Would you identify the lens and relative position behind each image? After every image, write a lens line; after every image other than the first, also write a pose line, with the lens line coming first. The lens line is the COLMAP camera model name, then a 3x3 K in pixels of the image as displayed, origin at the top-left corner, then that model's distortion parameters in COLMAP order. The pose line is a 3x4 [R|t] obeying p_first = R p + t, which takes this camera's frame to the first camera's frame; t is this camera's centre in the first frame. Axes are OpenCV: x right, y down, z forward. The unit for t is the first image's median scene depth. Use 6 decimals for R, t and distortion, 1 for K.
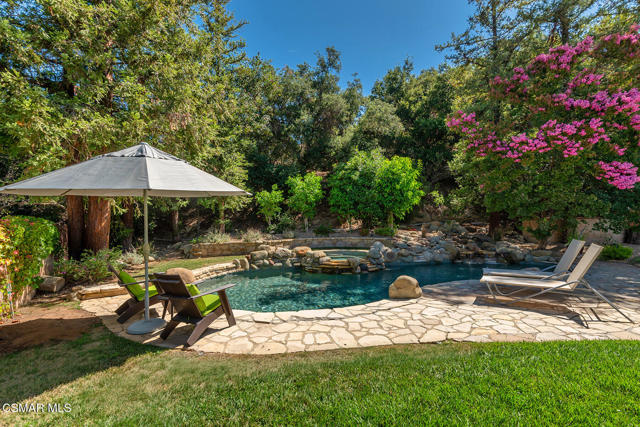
lens RADIAL K [[289.6, 0, 341.2], [0, 289.6, 213.1], [0, 0, 1]] dist [0.020830, -0.002992]
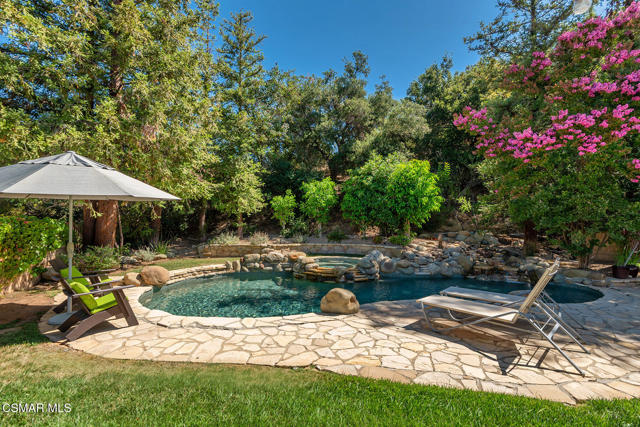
lens RADIAL K [[289.6, 0, 319.6], [0, 289.6, 211.9], [0, 0, 1]] dist [0.020830, -0.002992]
pose [[0.975903, 0.016093, -0.217610, 0.111906], [-0.021198, 0.999552, -0.021144, -0.001697], [0.217173, 0.025247, 0.975807, 0.028538]]
